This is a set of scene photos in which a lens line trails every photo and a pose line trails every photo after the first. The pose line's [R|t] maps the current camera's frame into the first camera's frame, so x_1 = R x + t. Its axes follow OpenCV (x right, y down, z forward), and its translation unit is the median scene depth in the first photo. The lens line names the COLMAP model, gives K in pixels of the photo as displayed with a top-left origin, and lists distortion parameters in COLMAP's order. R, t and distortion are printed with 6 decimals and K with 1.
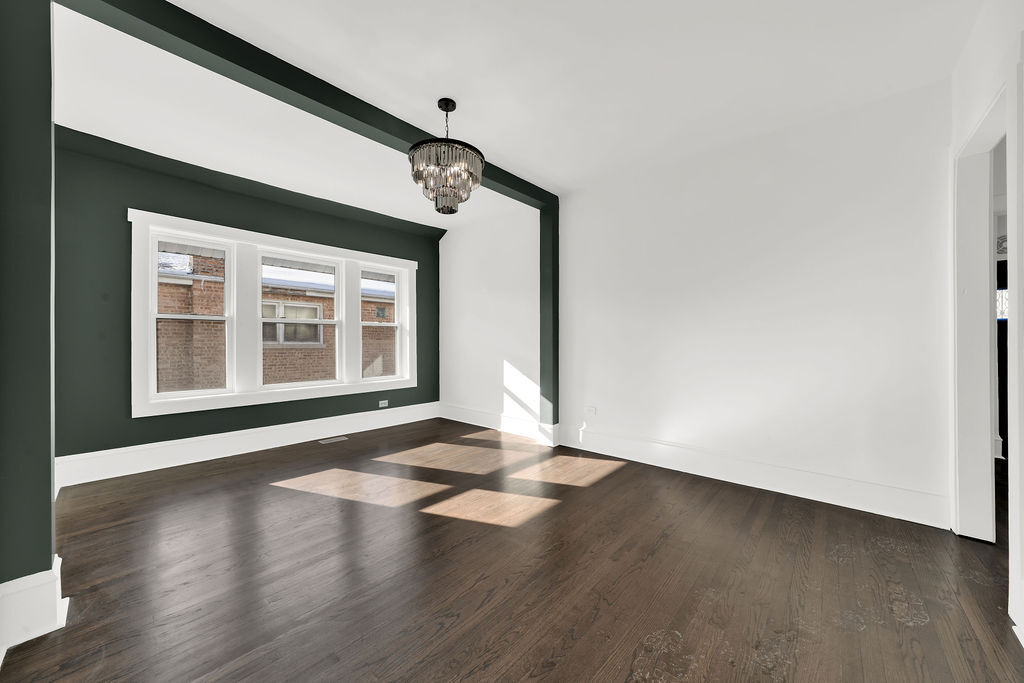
lens RADIAL K [[376.6, 0, 515.4], [0, 376.6, 339.1], [0, 0, 1]] dist [-0.010300, -0.000191]
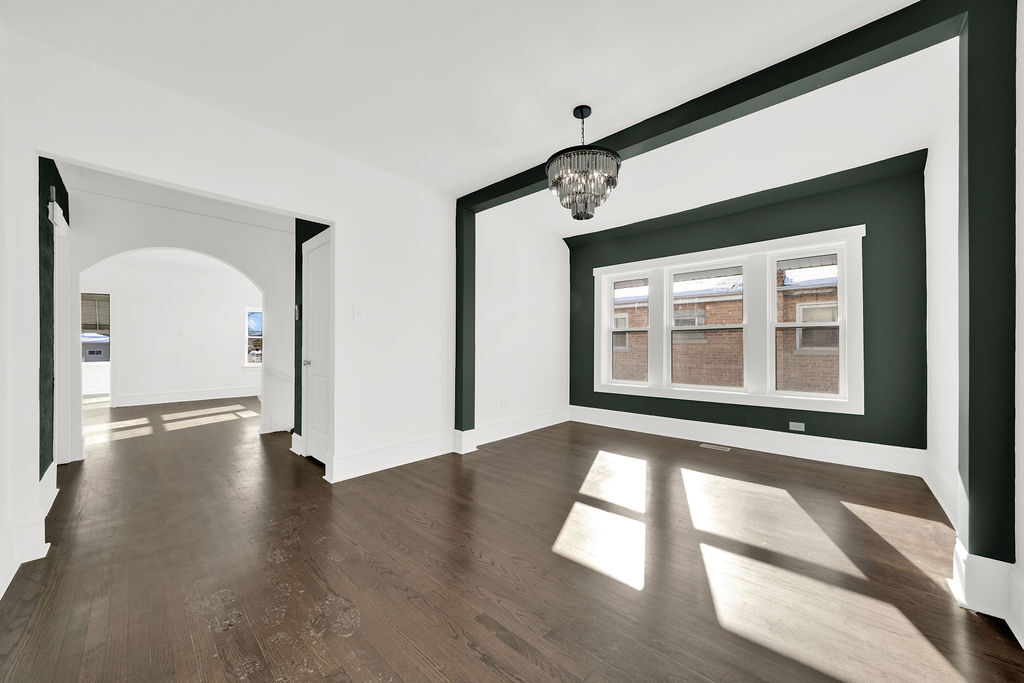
lens RADIAL K [[366.5, 0, 515.5], [0, 366.5, 345.7], [0, 0, 1]] dist [-0.012932, -0.000072]
pose [[-0.024797, -0.002252, -0.999690, 0.415007], [0.005526, 0.999982, -0.002390, 0.003259], [0.999677, -0.005584, -0.024785, 0.437618]]
